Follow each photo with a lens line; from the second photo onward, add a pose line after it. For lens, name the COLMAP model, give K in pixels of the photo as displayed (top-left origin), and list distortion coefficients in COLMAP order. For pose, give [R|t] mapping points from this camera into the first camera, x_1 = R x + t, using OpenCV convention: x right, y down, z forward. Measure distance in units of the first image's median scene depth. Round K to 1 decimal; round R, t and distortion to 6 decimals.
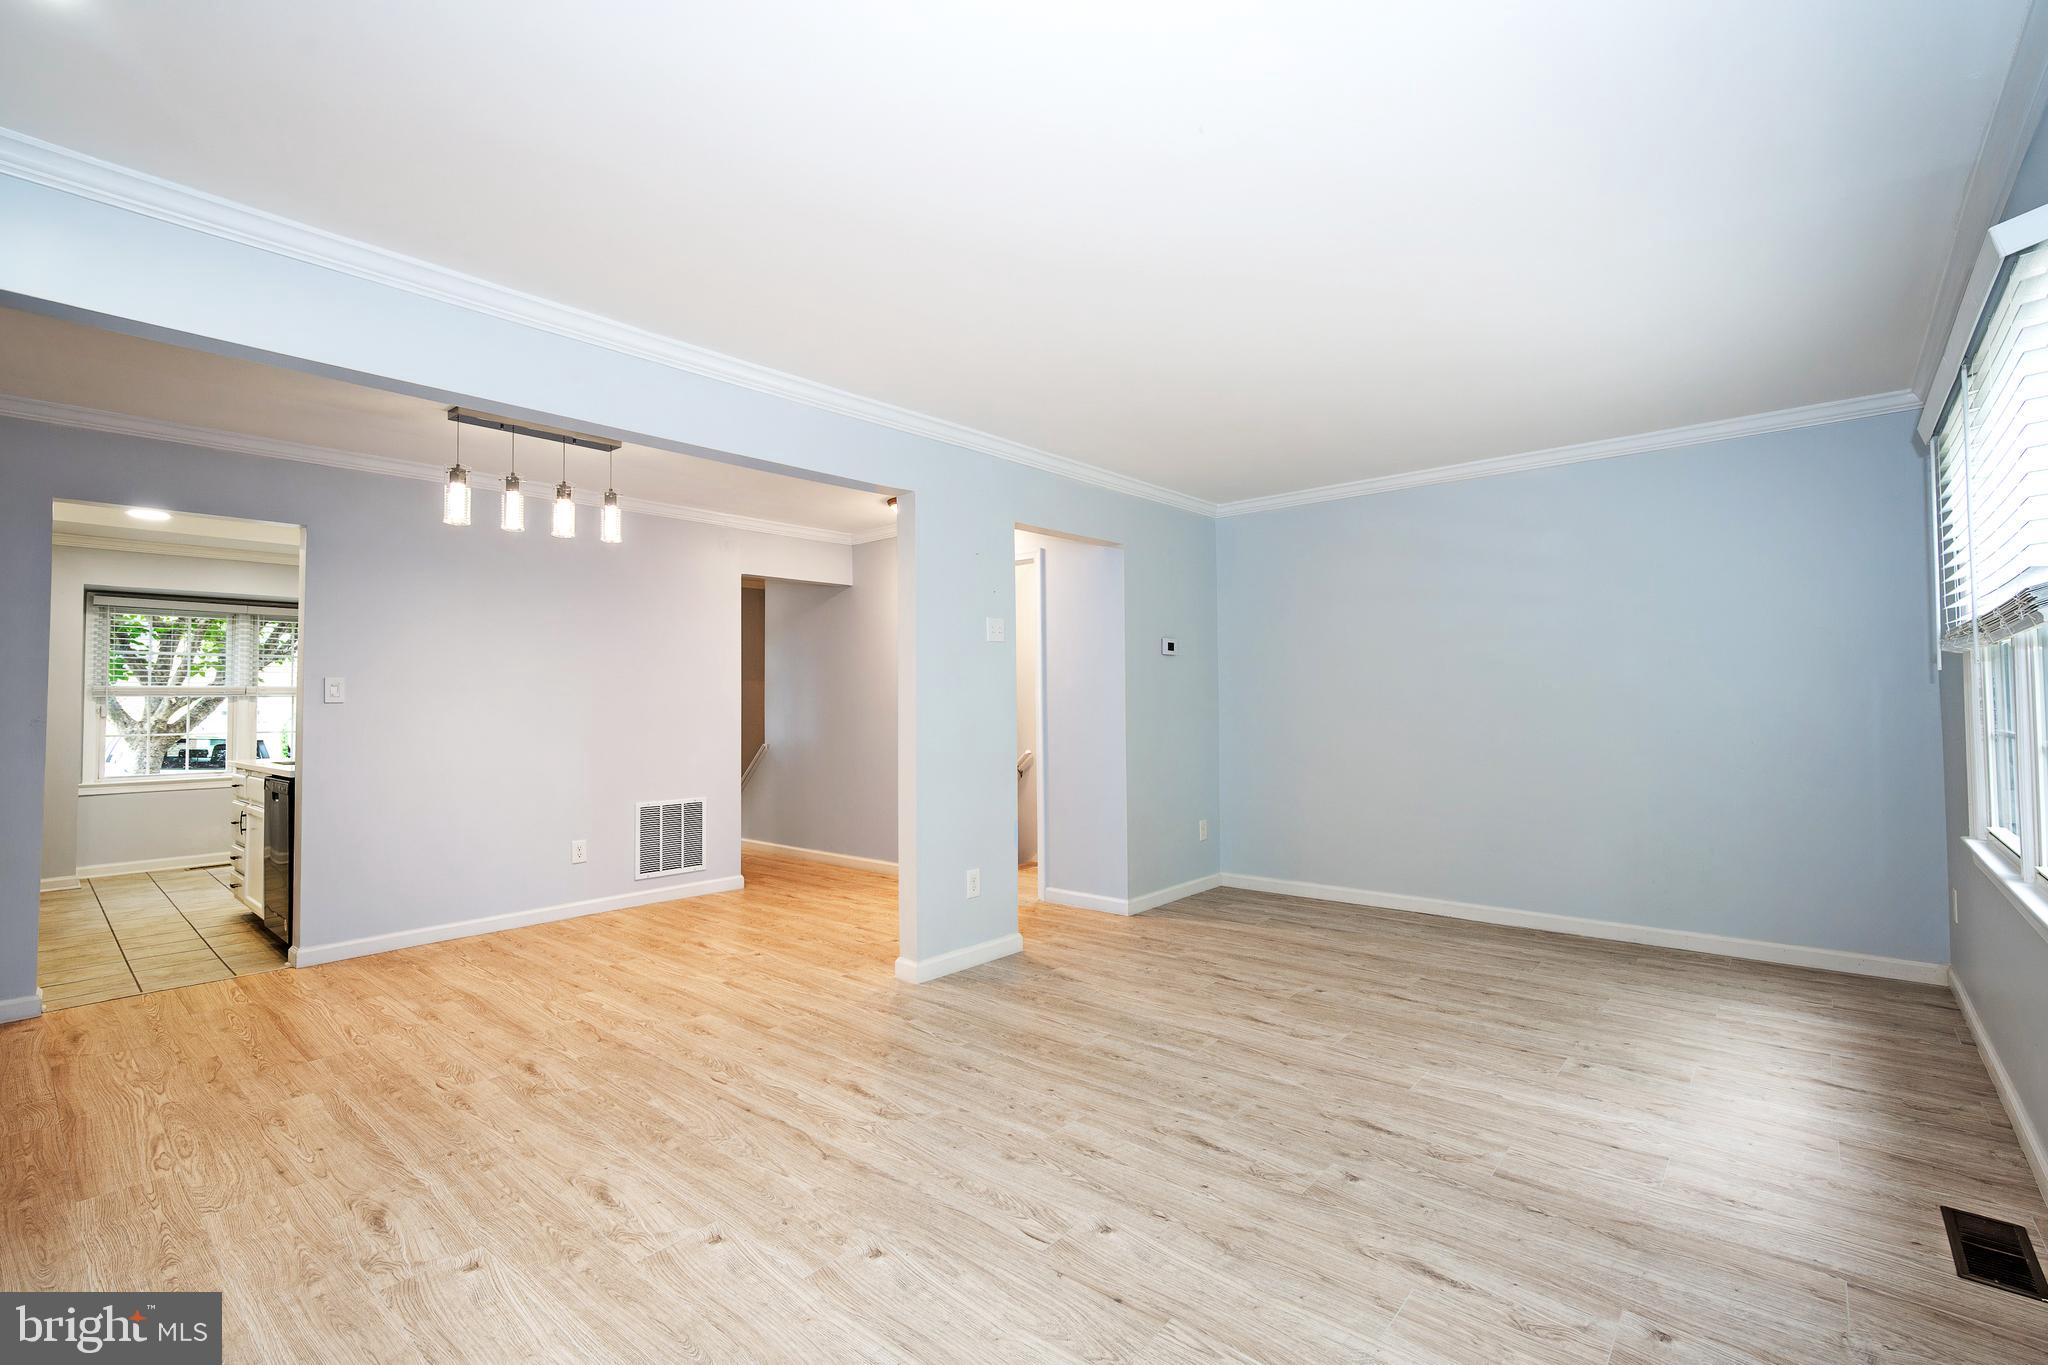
lens RADIAL K [[896.2, 0, 1029.9], [0, 896.2, 673.0], [0, 0, 1]] dist [-0.005065, 0.000060]
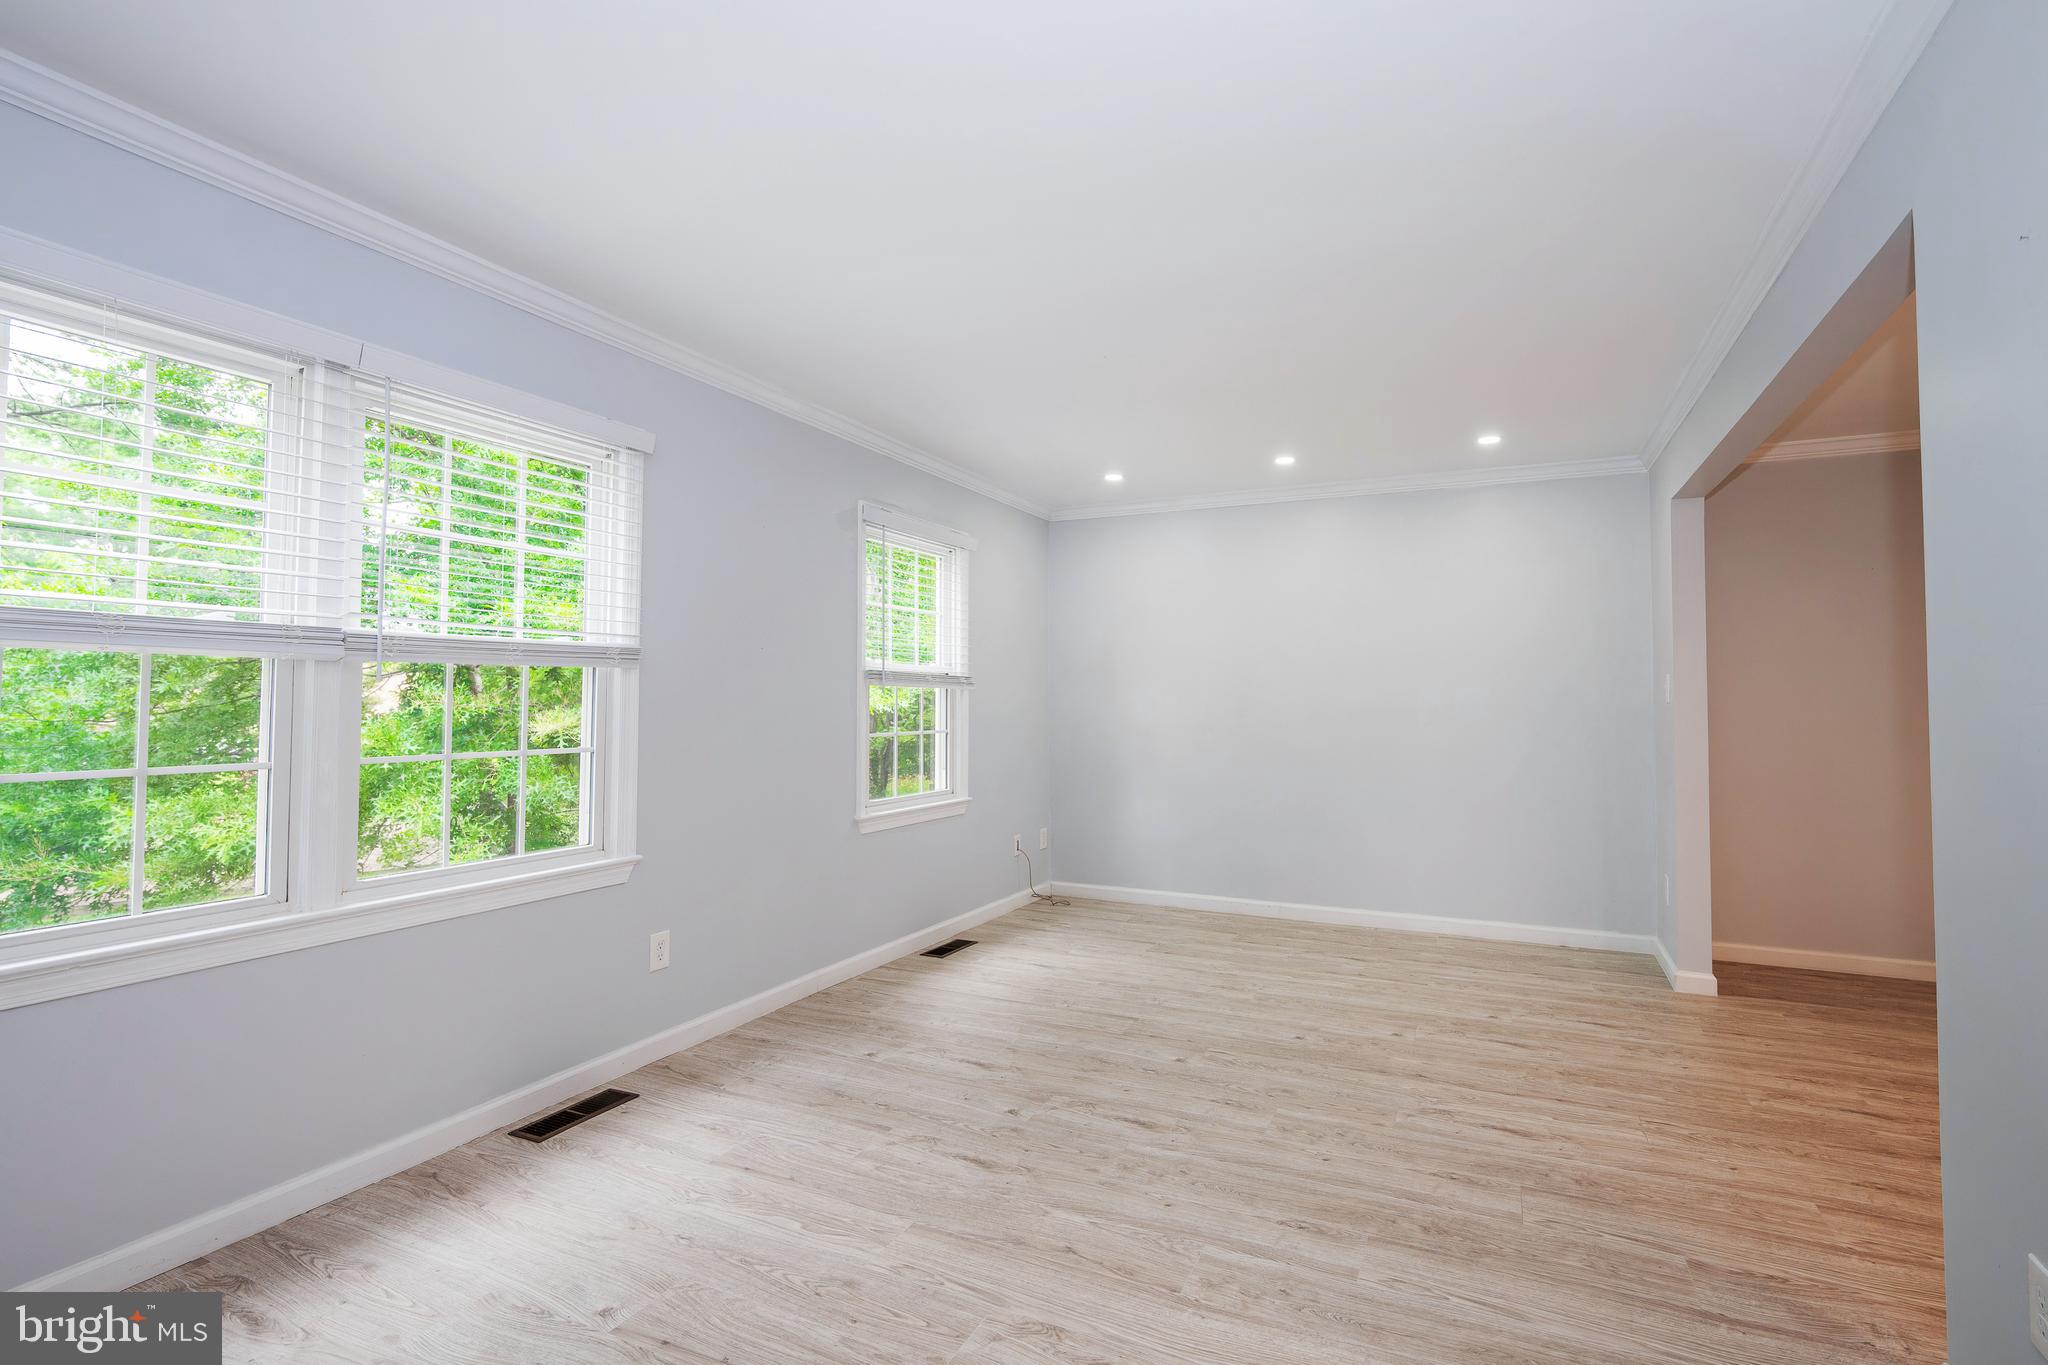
lens RADIAL K [[946.4, 0, 1043.7], [0, 946.4, 690.7], [0, 0, 1]] dist [-0.001817, -0.001652]
pose [[-0.966033, 0.005888, -0.258353, 0.462894], [0.016277, 0.999142, -0.038093, 0.035221], [0.257907, -0.041004, -0.965299, 1.621032]]
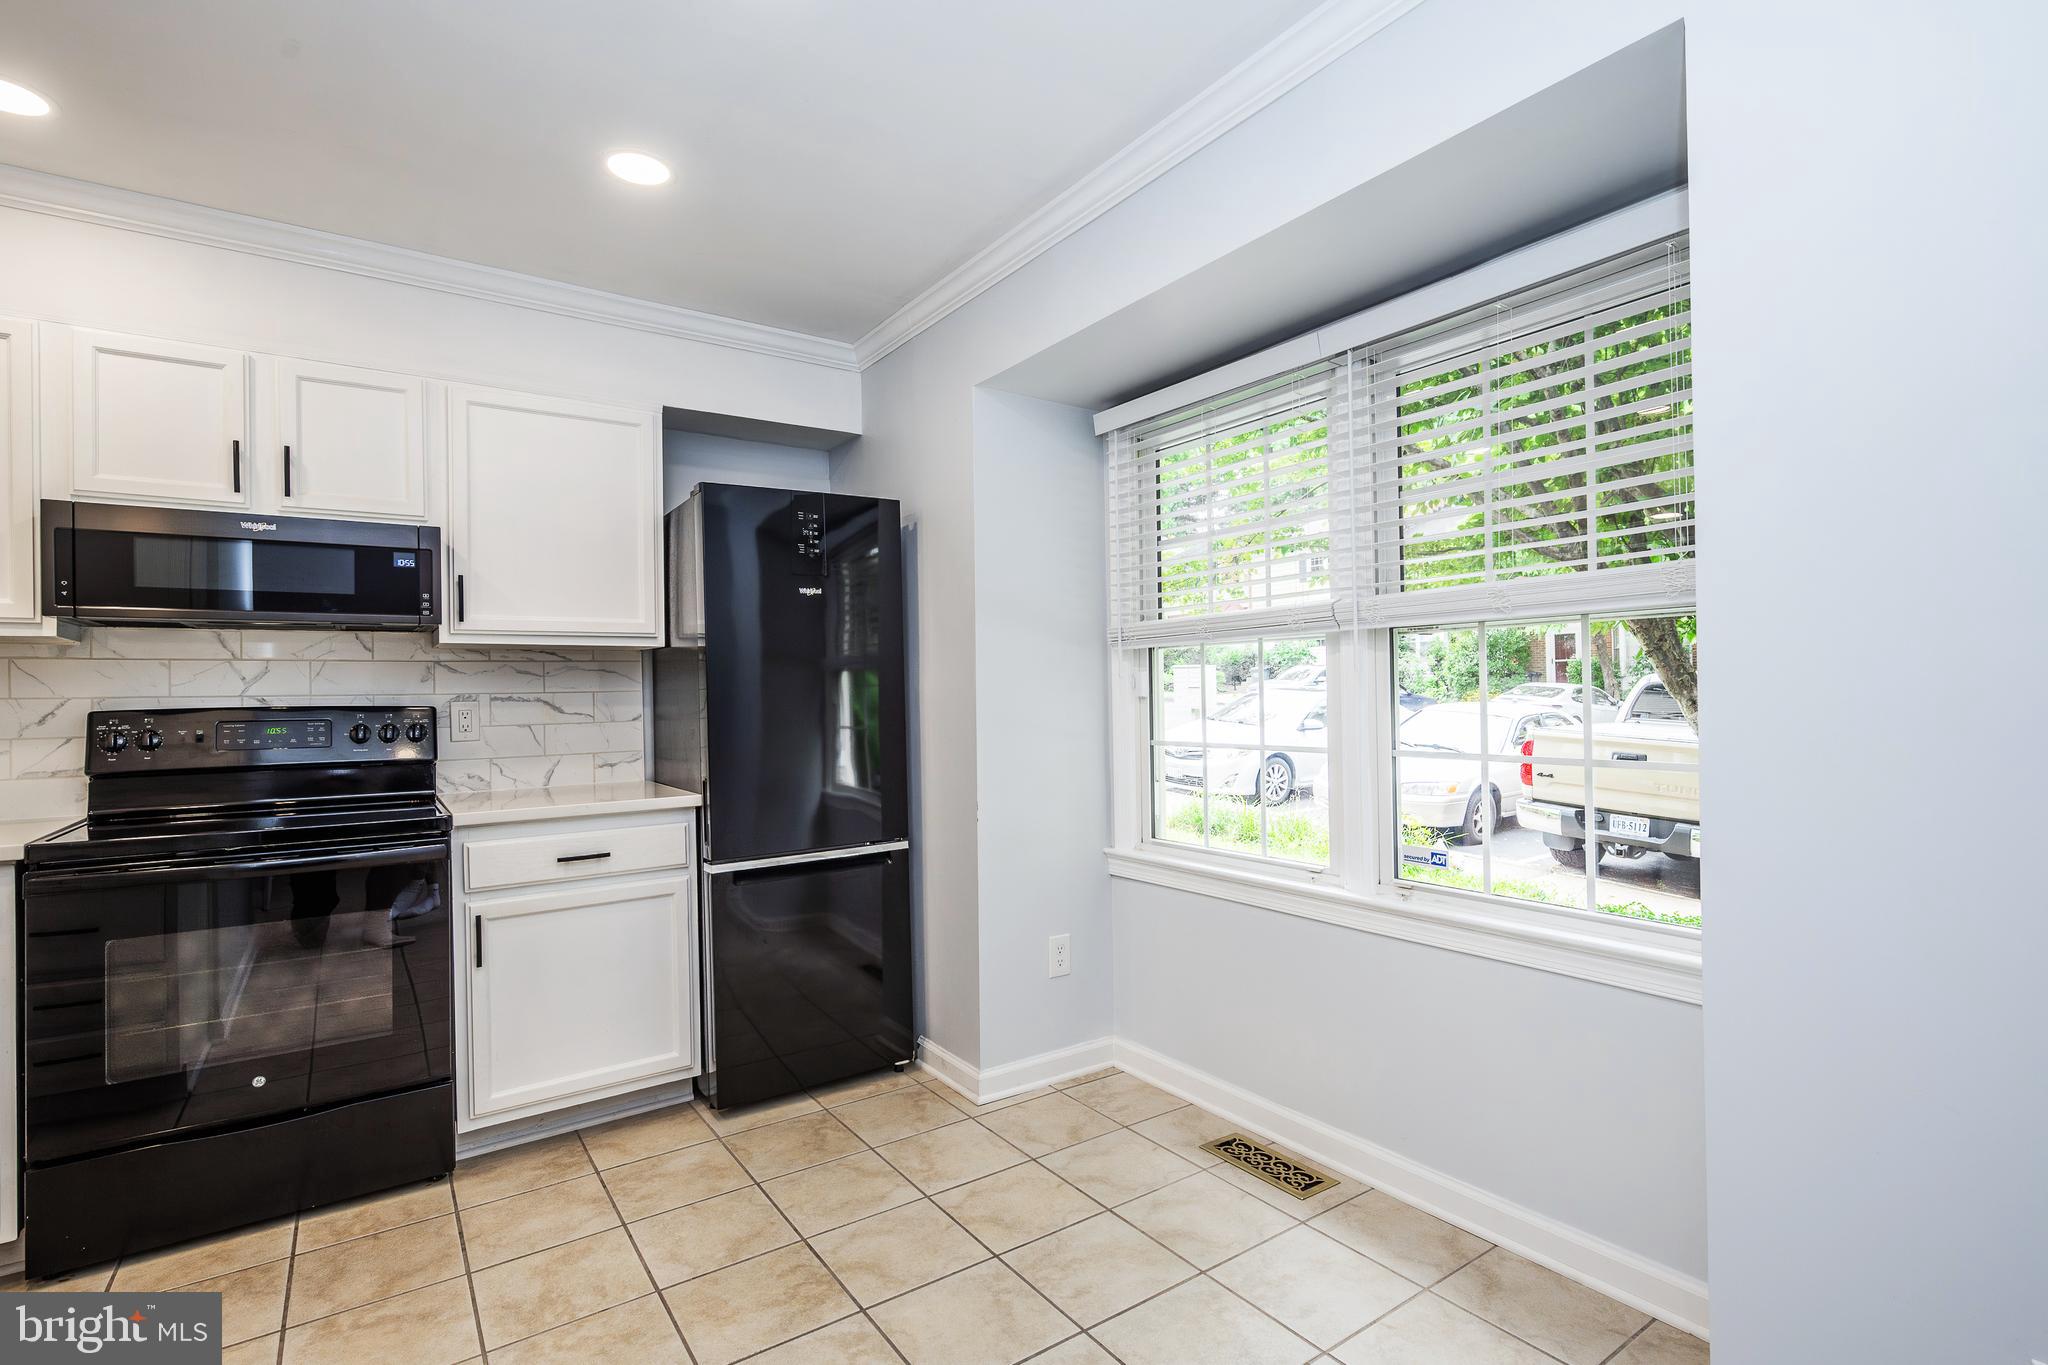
lens RADIAL K [[946.4, 0, 1024.2], [0, 946.4, 694.4], [0, 0, 1]] dist [-0.001817, -0.001652]
pose [[-0.236885, 0.009649, -0.971490, -1.246144], [0.051476, 0.998671, -0.002633, 0.096319], [0.970173, -0.050632, -0.237067, 2.220630]]
